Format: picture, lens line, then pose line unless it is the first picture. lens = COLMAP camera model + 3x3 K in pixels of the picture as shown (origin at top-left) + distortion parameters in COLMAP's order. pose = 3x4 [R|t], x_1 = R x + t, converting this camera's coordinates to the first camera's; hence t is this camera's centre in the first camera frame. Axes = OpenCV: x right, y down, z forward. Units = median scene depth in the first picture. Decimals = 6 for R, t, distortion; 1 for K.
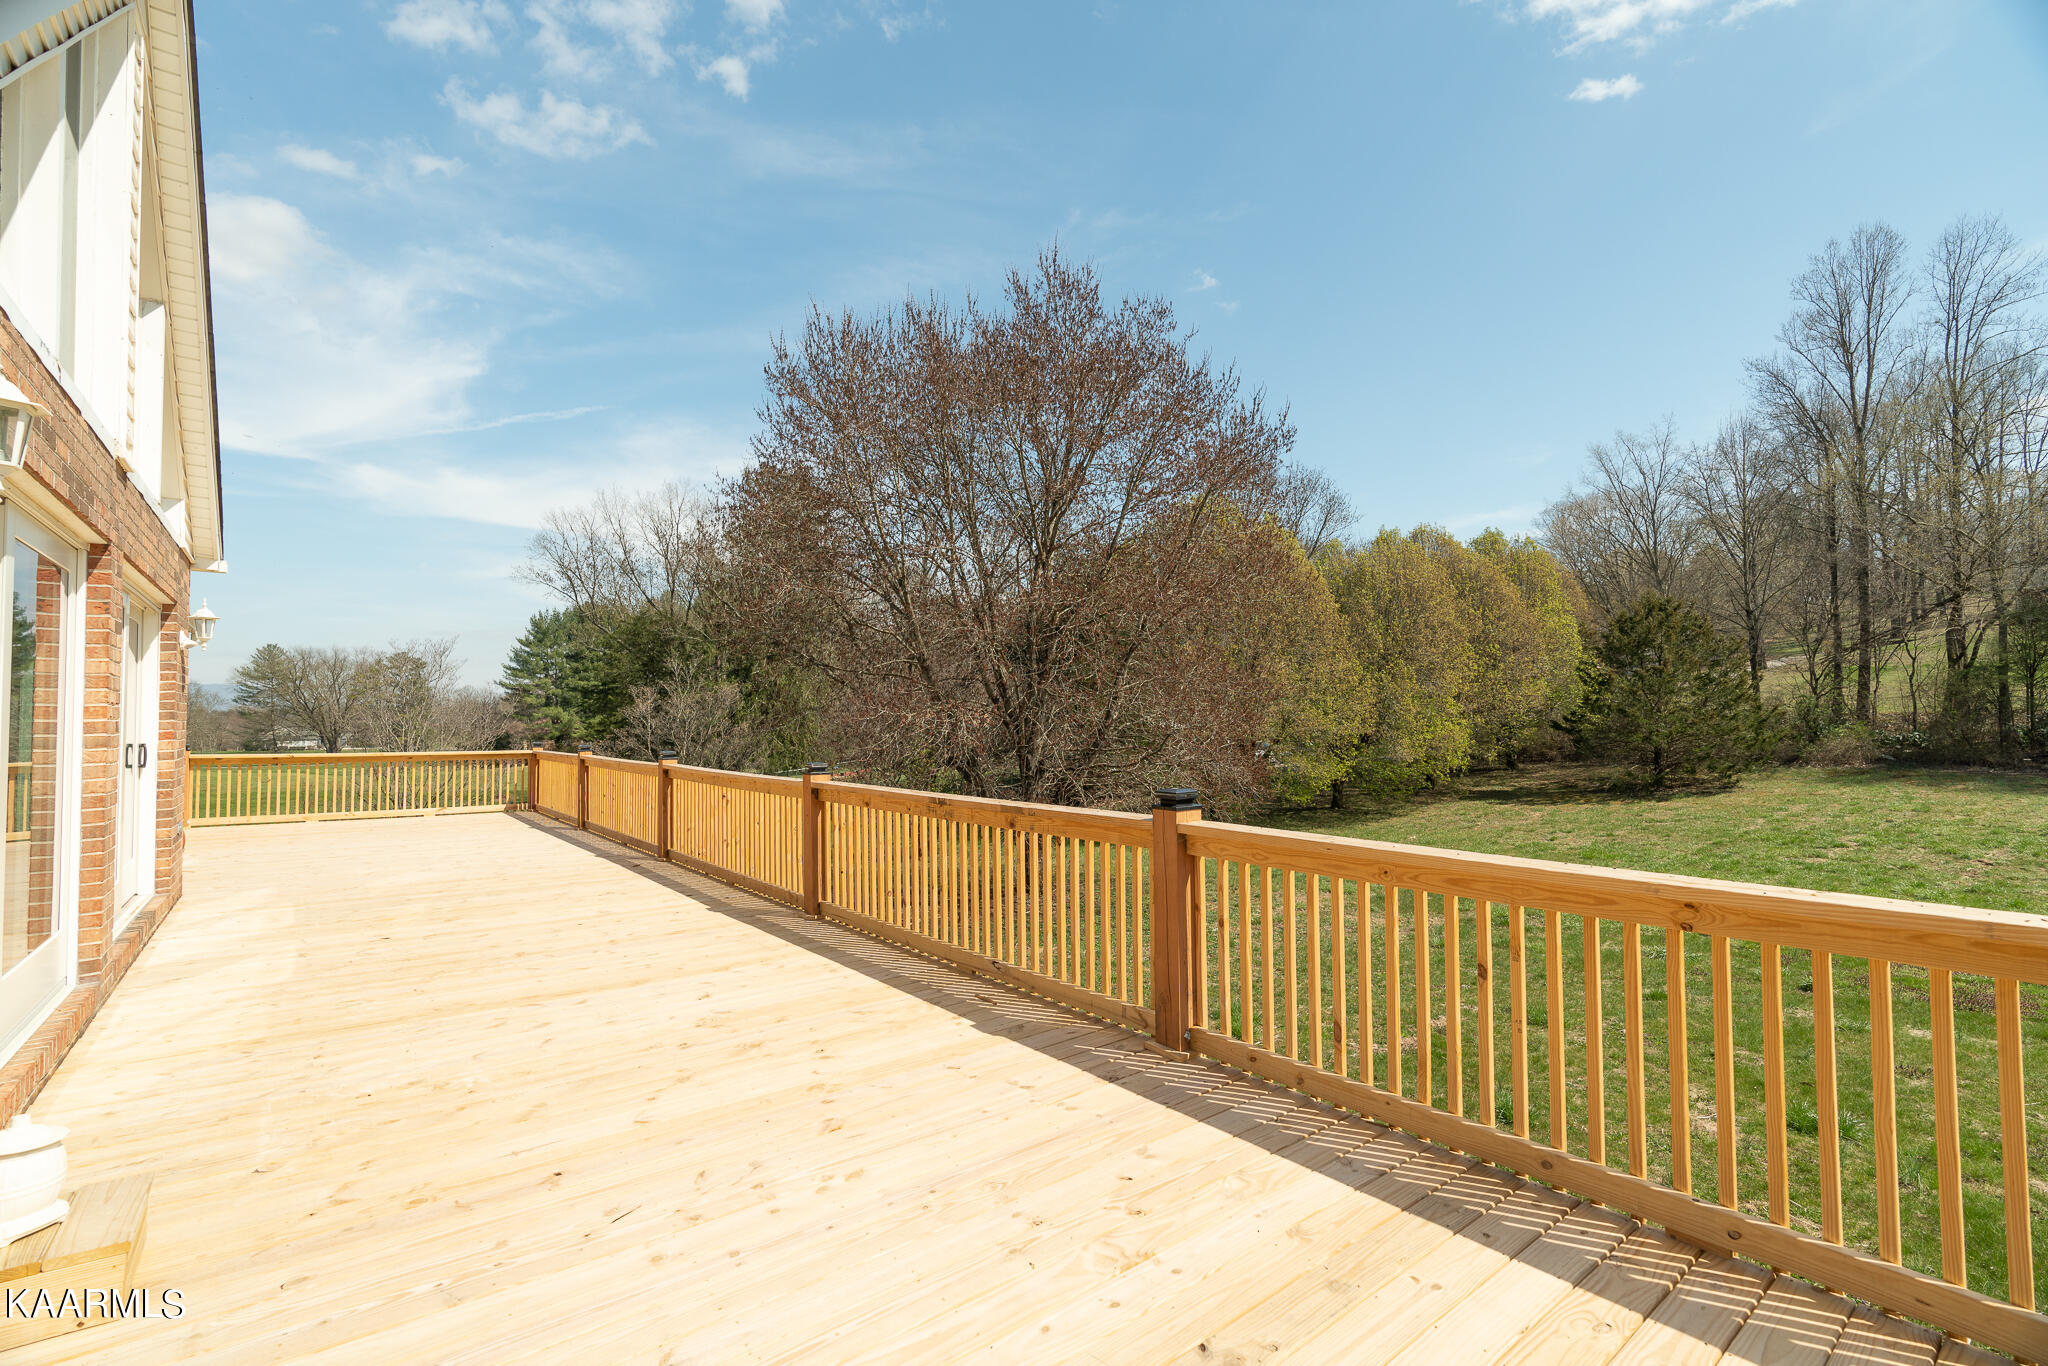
lens RADIAL K [[916.6, 0, 1014.4], [0, 916.6, 682.6], [0, 0, 1]] dist [0.001123, 0.000611]
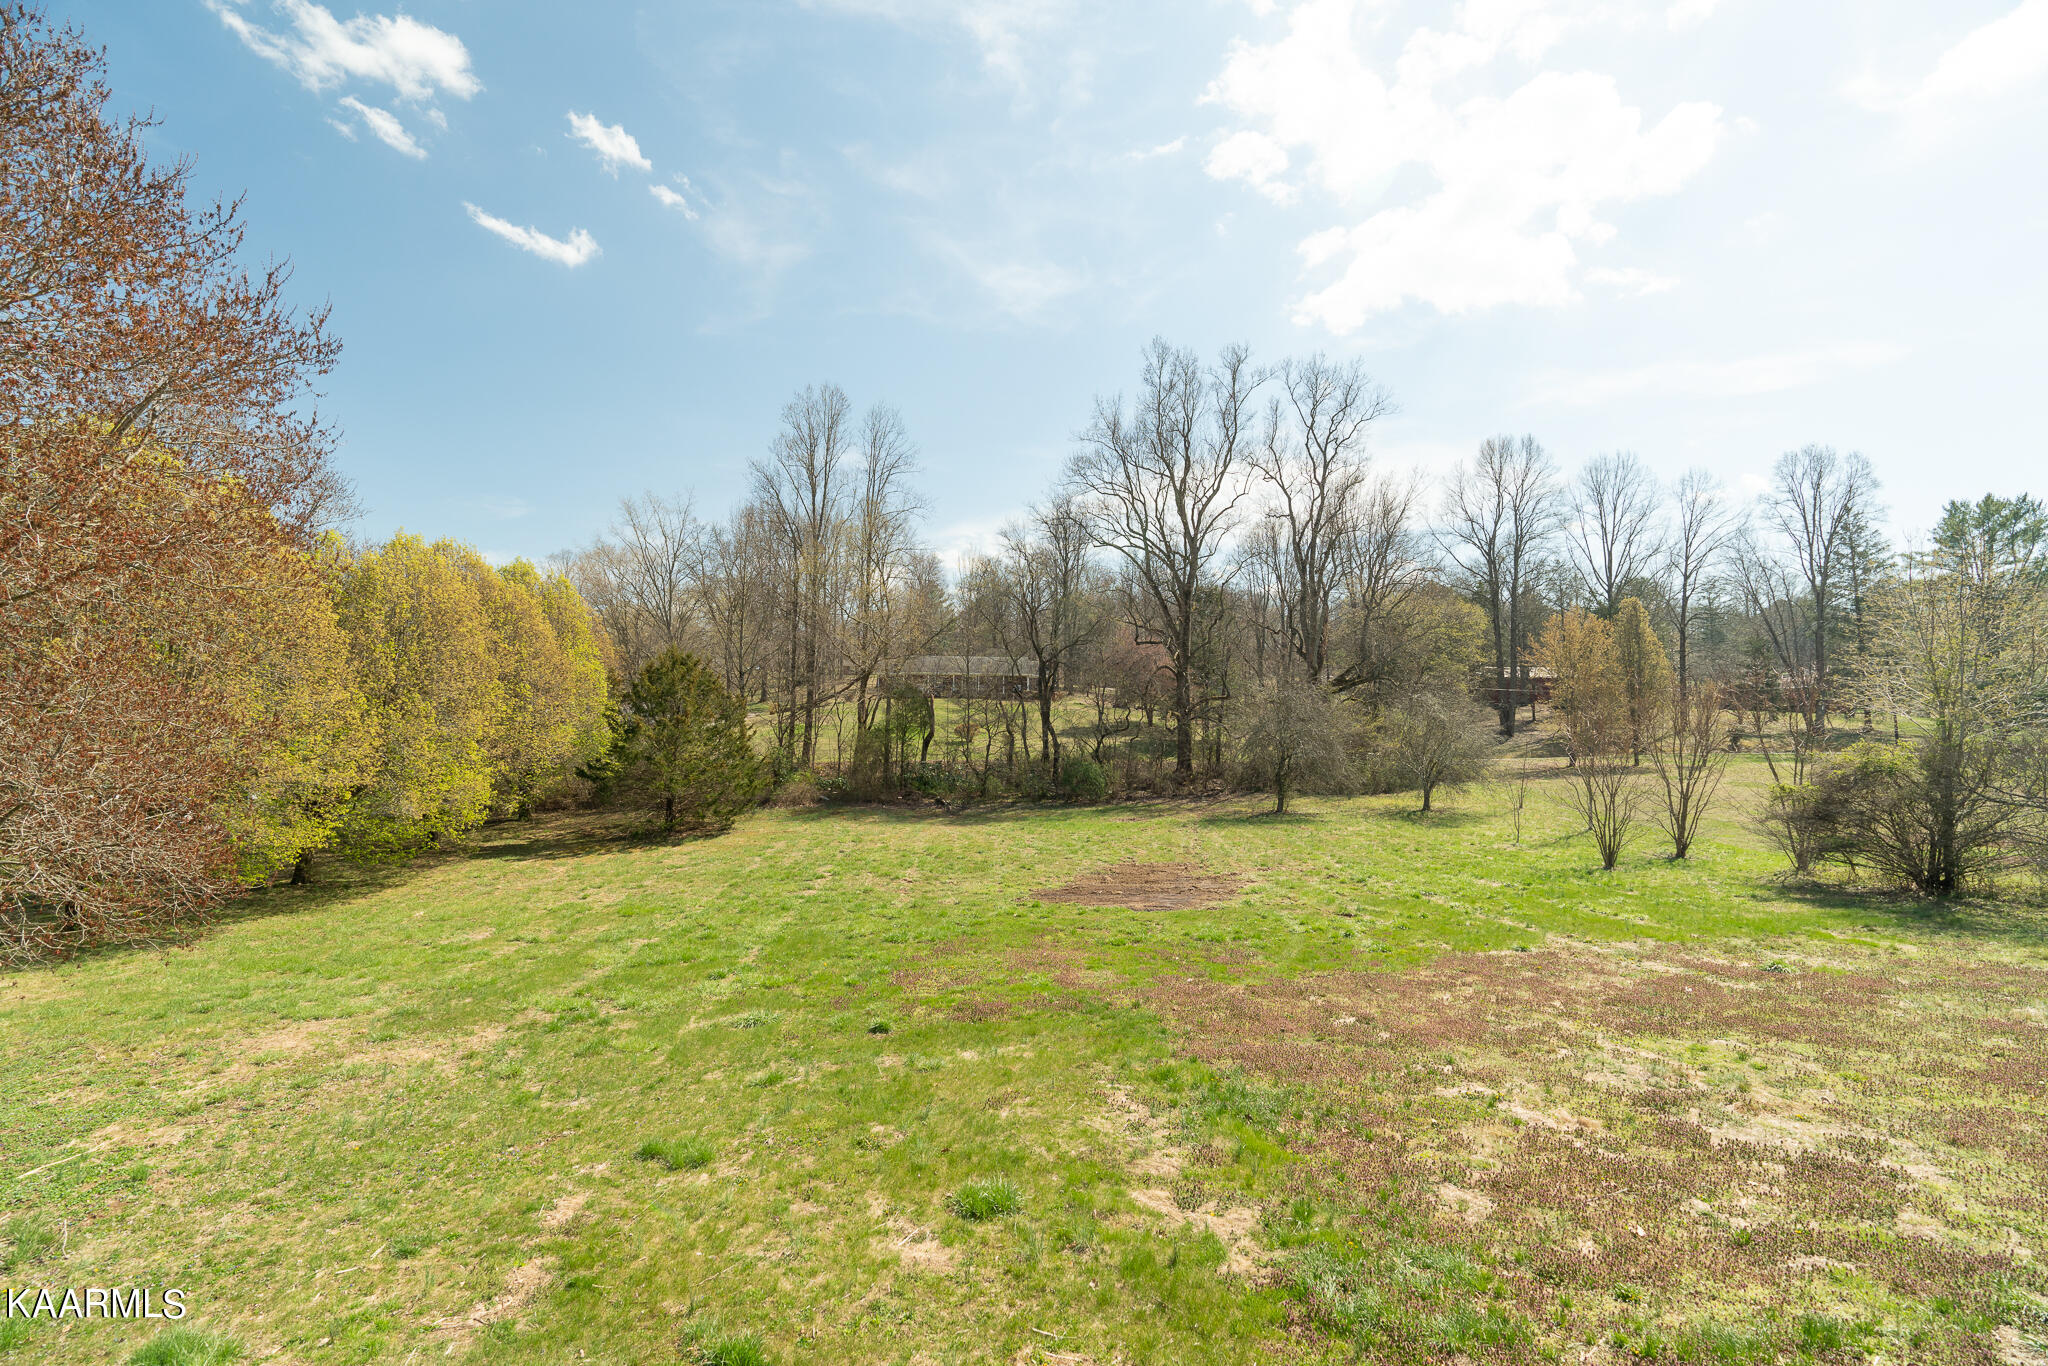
lens RADIAL K [[916.6, 0, 1014.4], [0, 916.6, 682.6], [0, 0, 1]] dist [0.001123, 0.000611]
pose [[0.524417, 0.080692, 0.847629, 0.006744], [-0.041925, 0.996739, -0.068948, -0.000620], [-0.850428, 0.000621, 0.526090, 0.112755]]
